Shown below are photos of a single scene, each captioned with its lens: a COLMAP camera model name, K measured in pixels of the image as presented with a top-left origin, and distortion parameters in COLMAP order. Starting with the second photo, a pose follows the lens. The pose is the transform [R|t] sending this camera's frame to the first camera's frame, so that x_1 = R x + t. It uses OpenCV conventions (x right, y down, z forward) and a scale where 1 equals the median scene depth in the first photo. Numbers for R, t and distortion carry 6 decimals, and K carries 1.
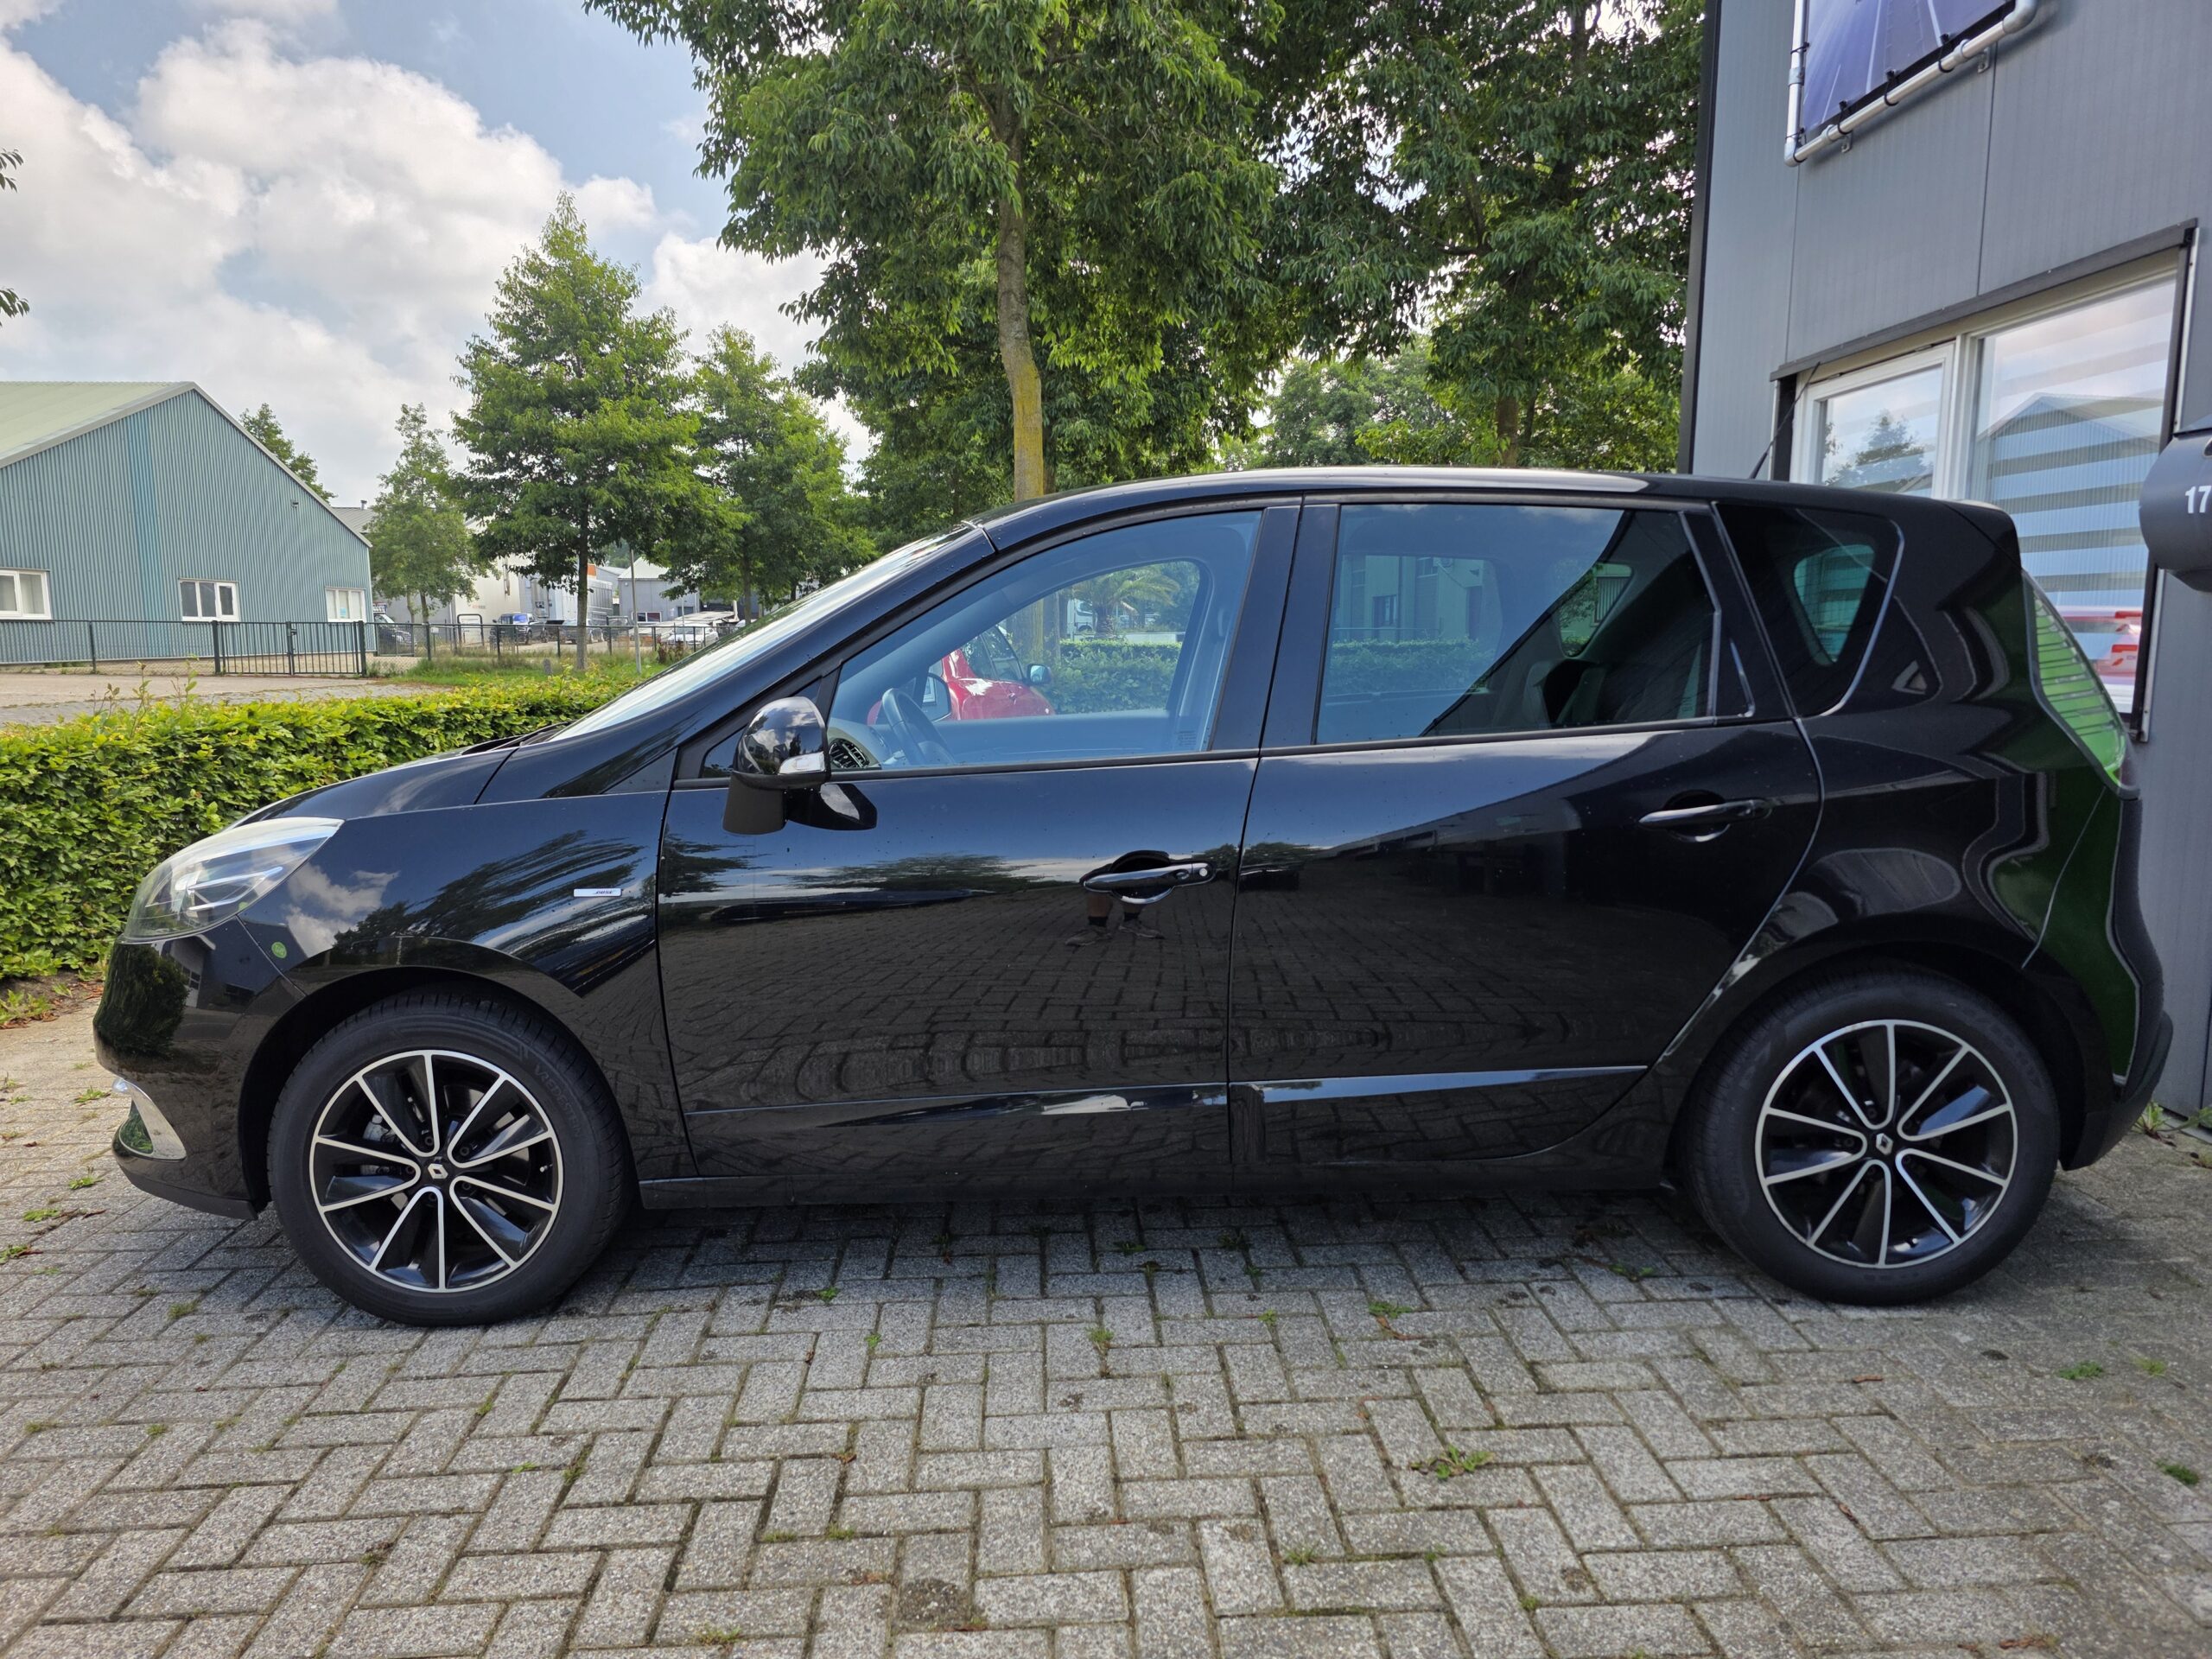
lens RADIAL K [[1496.5, 0, 1089.6], [0, 1496.5, 830.1], [0, 0, 1]] dist [0.006560, -0.001489]
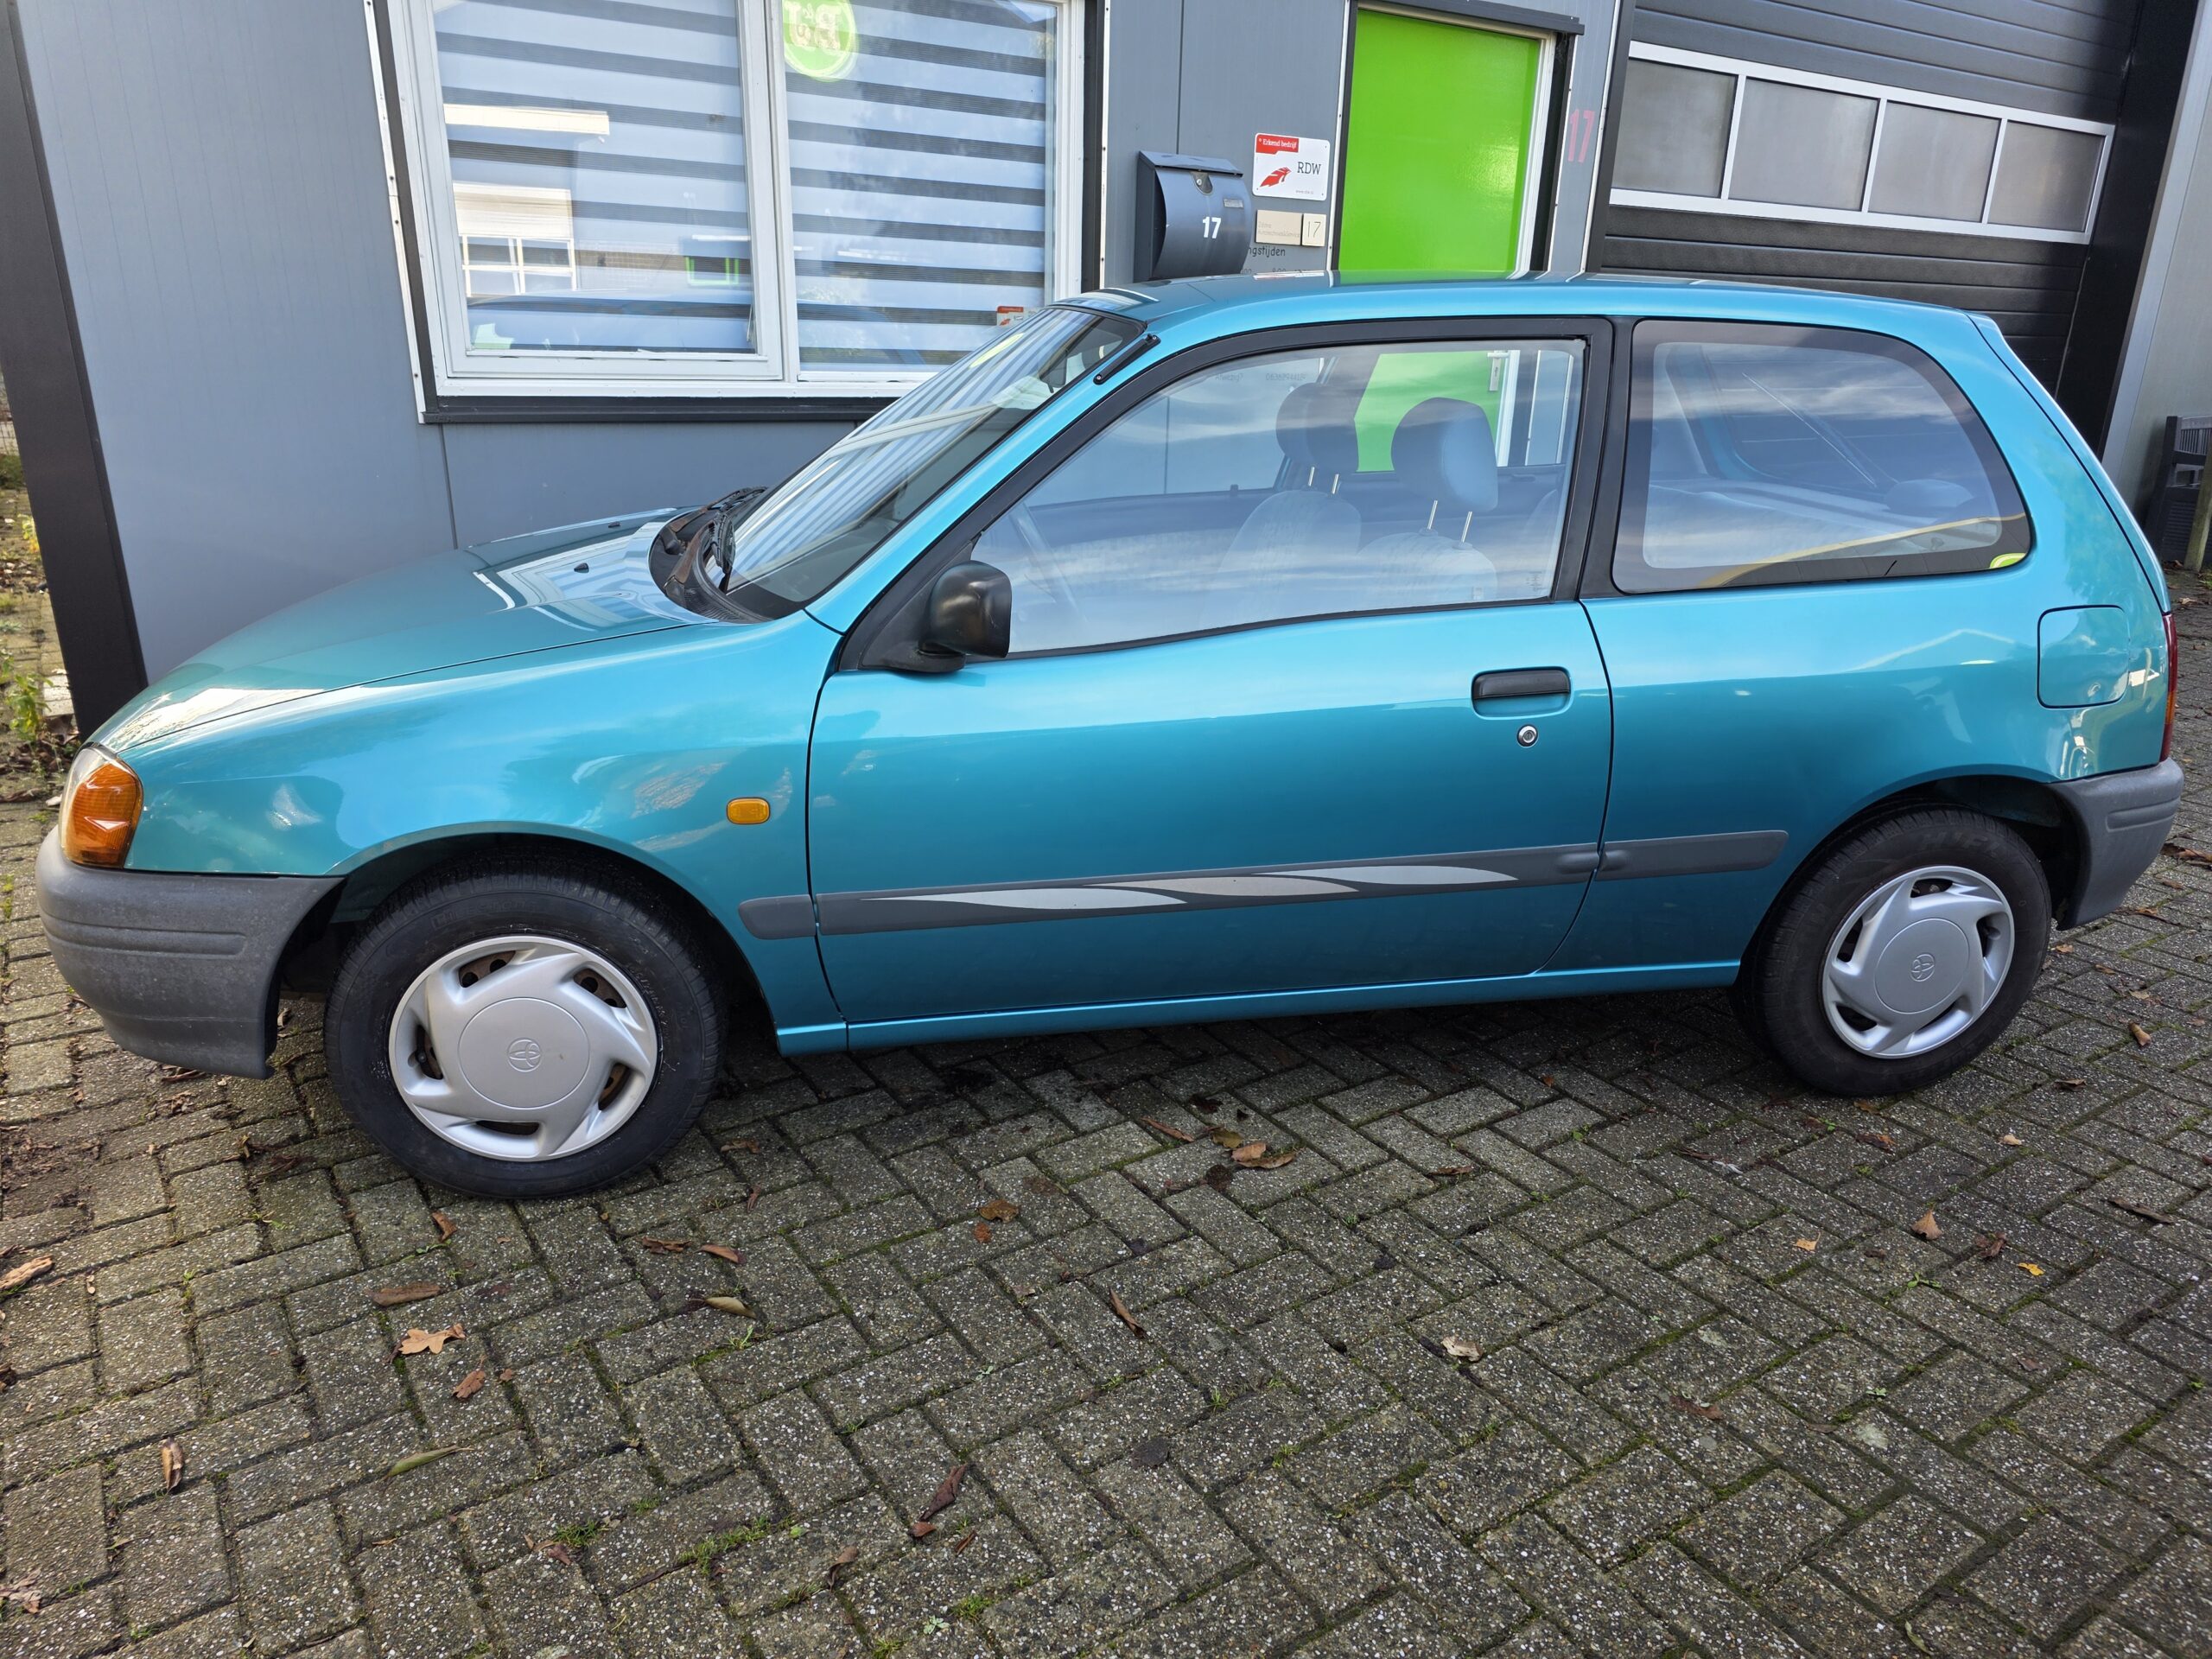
lens RADIAL K [[1470.9, 0, 1092.1], [0, 1470.9, 848.6], [0, 0, 1]] dist [0.050377, -0.050825]
pose [[-0.513146, -0.295733, 0.805744, -0.387138], [0.093904, 0.913786, 0.395191, -0.203802], [-0.853149, 0.278453, -0.441135, 1.528452]]
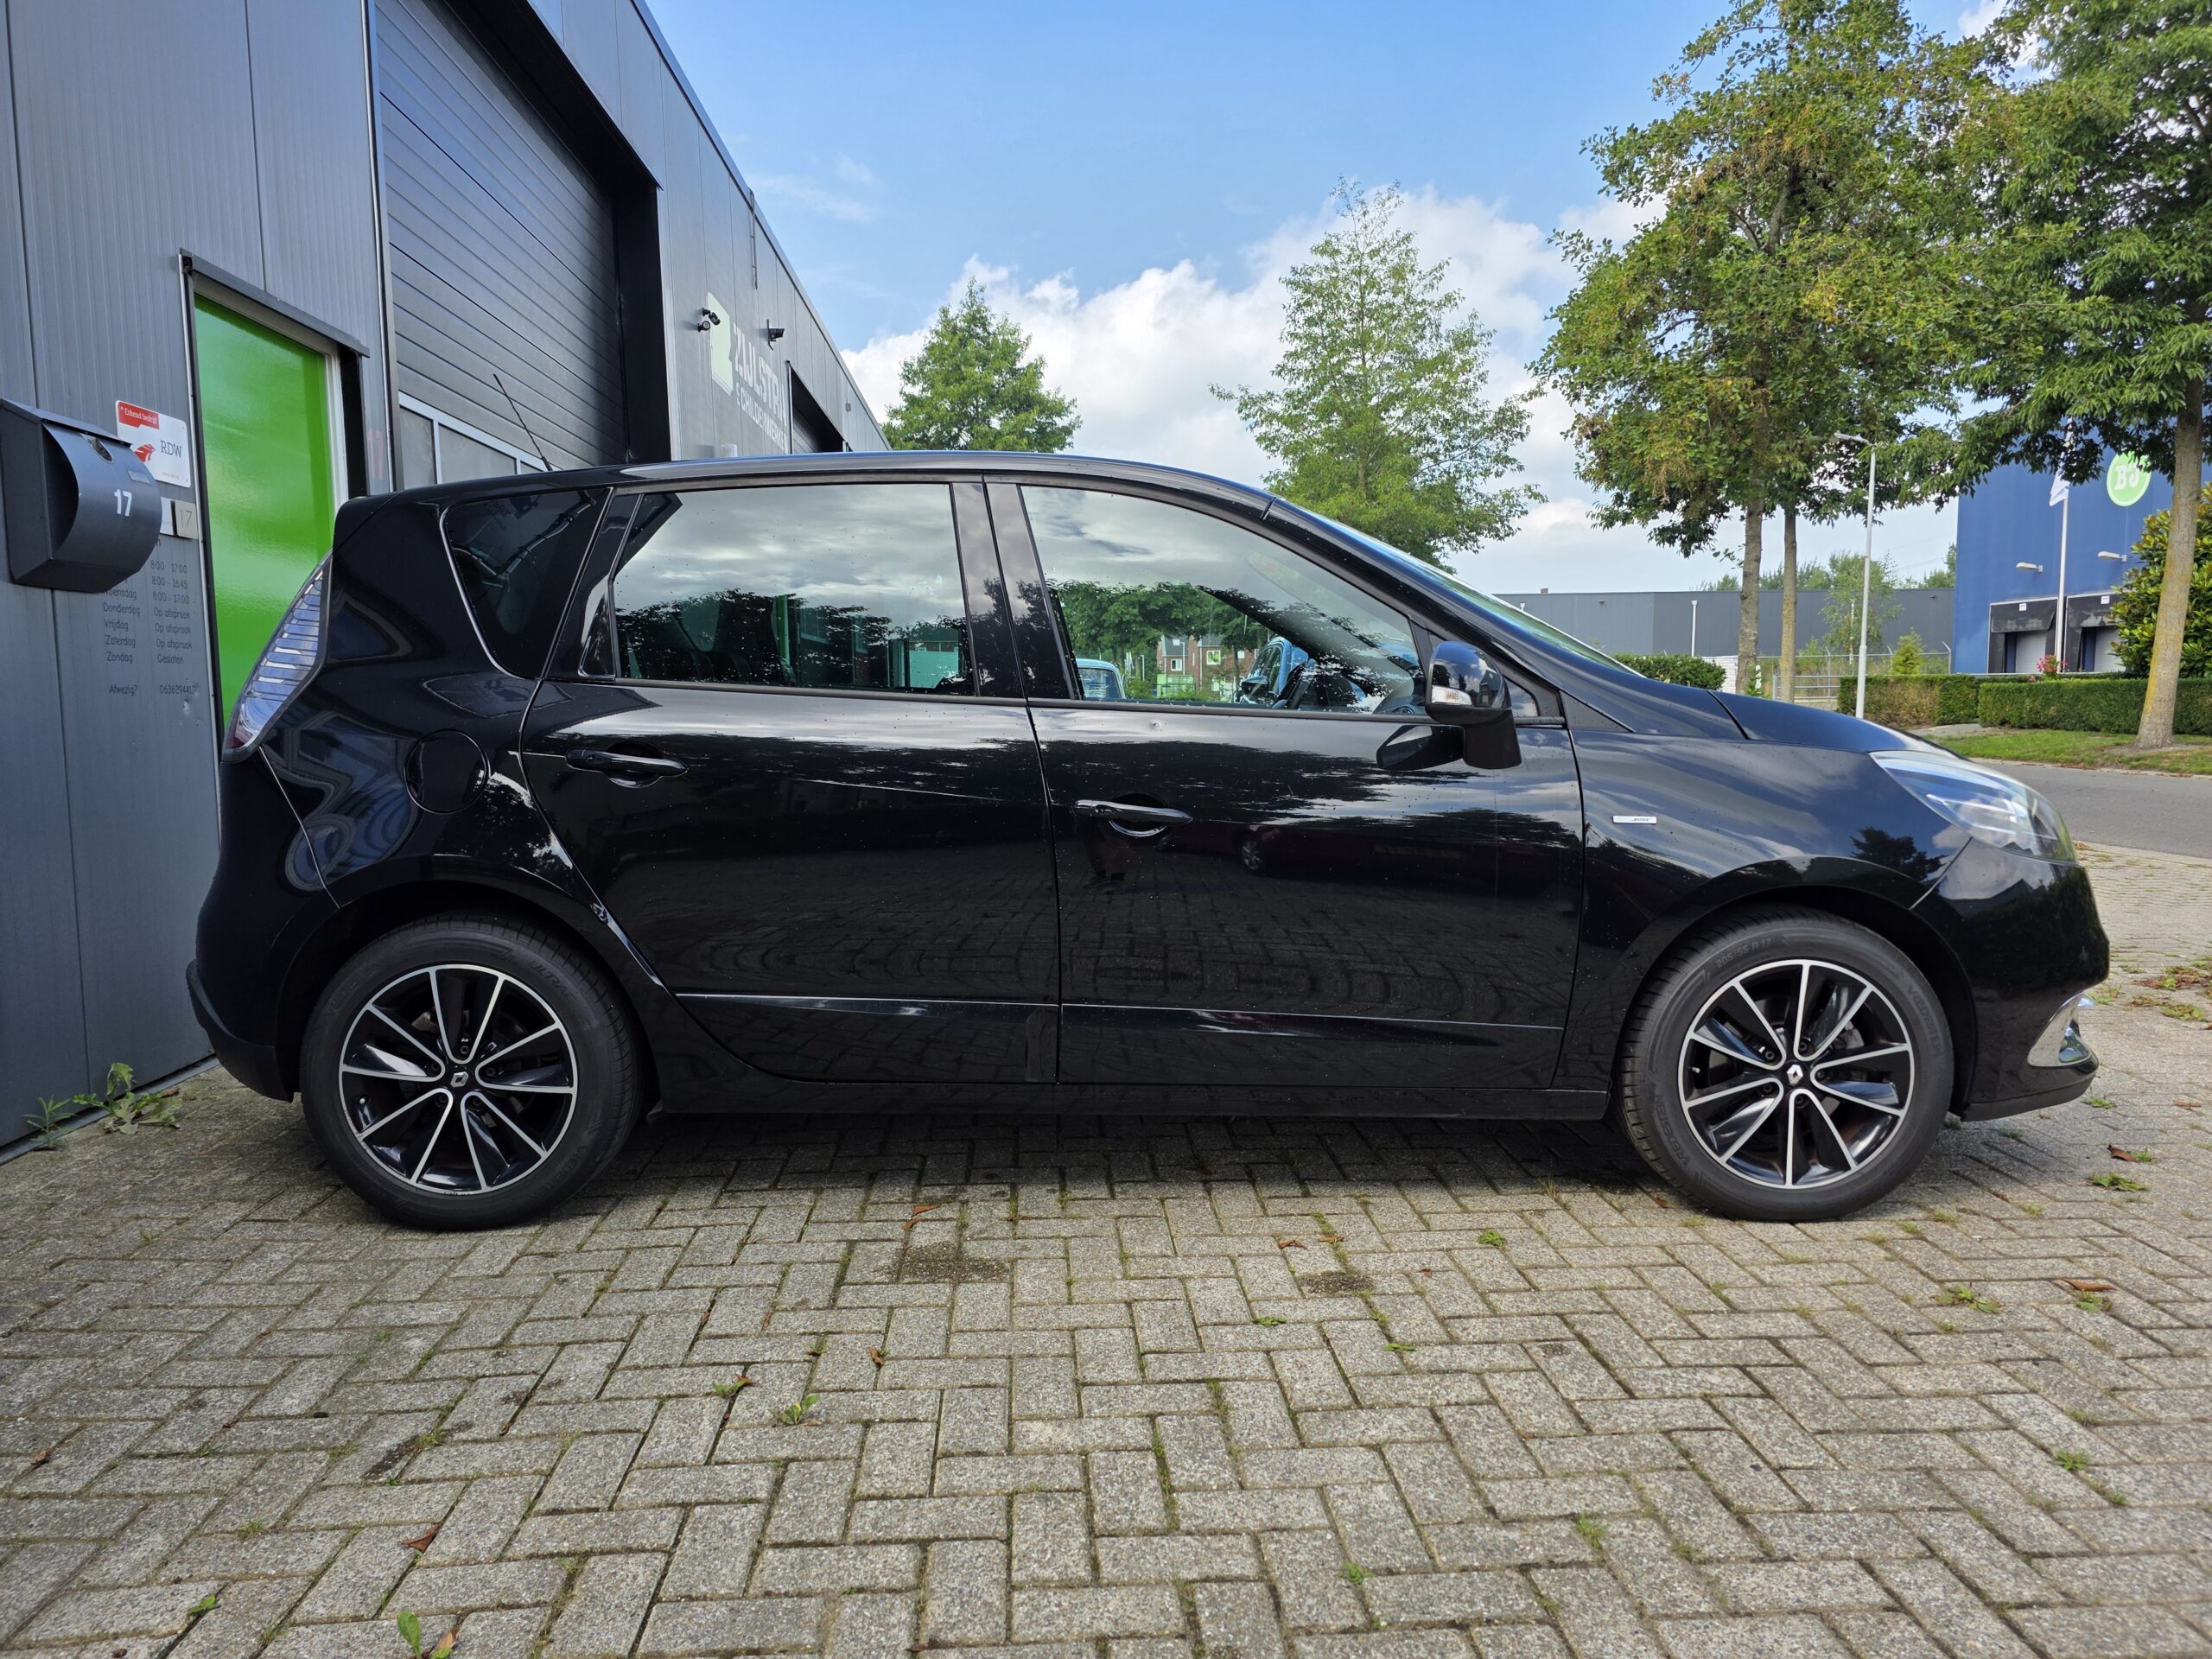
lens RADIAL K [[1481.2, 0, 1111.7], [0, 1481.2, 808.2], [0, 0, 1]] dist [0.063381, -0.048134]
pose [[-0.999794, 0.015497, -0.013113, 0.047946], [0.012395, 0.977566, 0.210262, -0.185587], [0.016077, 0.210057, -0.977557, 1.731874]]
